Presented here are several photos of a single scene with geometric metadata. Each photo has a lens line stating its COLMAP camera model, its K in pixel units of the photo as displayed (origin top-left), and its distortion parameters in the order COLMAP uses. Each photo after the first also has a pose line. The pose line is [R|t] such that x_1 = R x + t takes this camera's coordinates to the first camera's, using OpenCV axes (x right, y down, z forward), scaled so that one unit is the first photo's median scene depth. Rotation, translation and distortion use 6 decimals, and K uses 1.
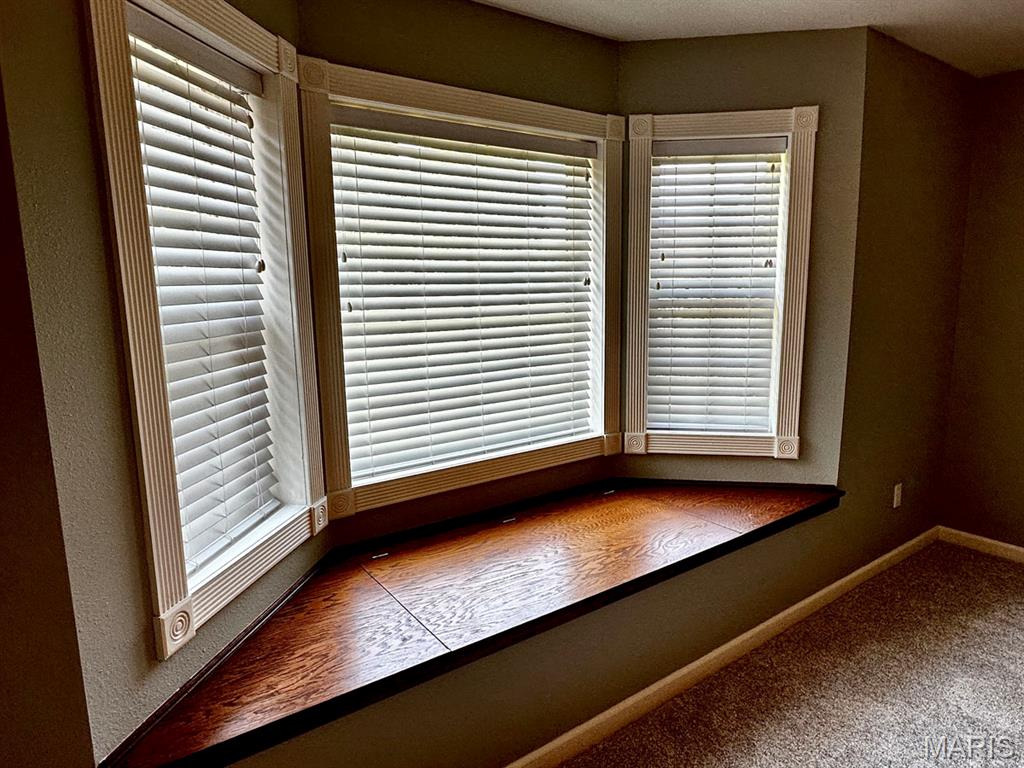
lens RADIAL K [[618.7, 0, 517.3], [0, 618.7, 384.3], [0, 0, 1]] dist [-0.004426, -0.000514]
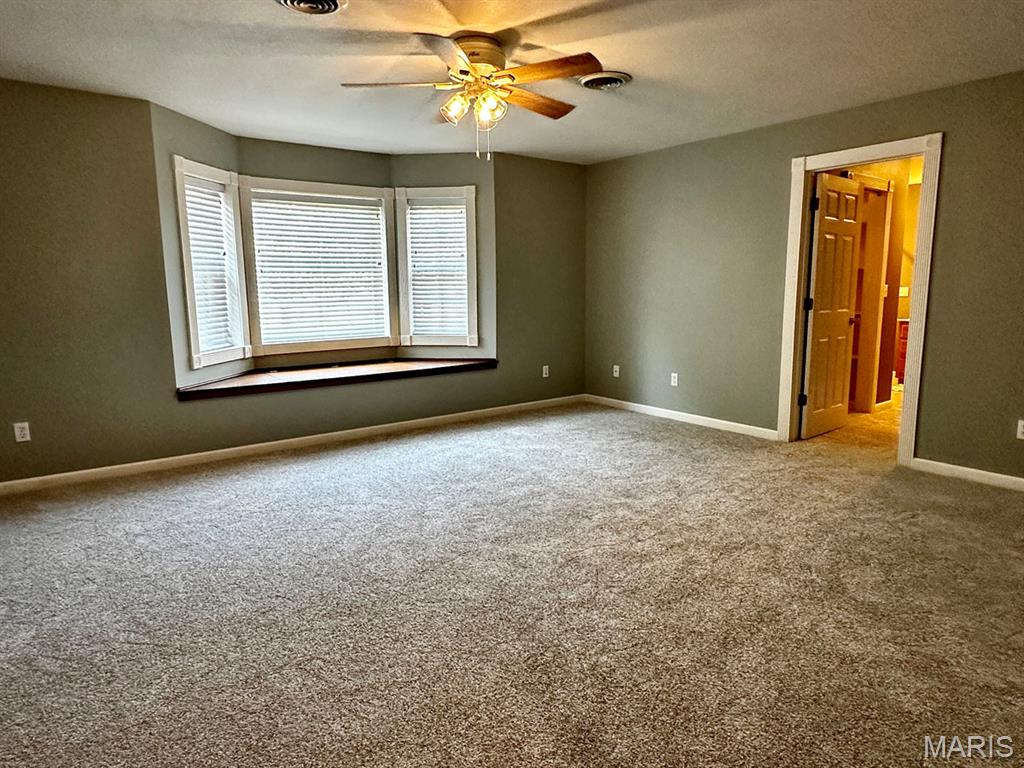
lens RADIAL K [[618.7, 0, 509.5], [0, 618.7, 385.9], [0, 0, 1]] dist [-0.004426, -0.000514]
pose [[0.999797, 0.000597, 0.020133, 0.552712], [-0.000612, 1.000000, 0.000710, 0.273042], [-0.020133, -0.000722, 0.999797, -1.228353]]
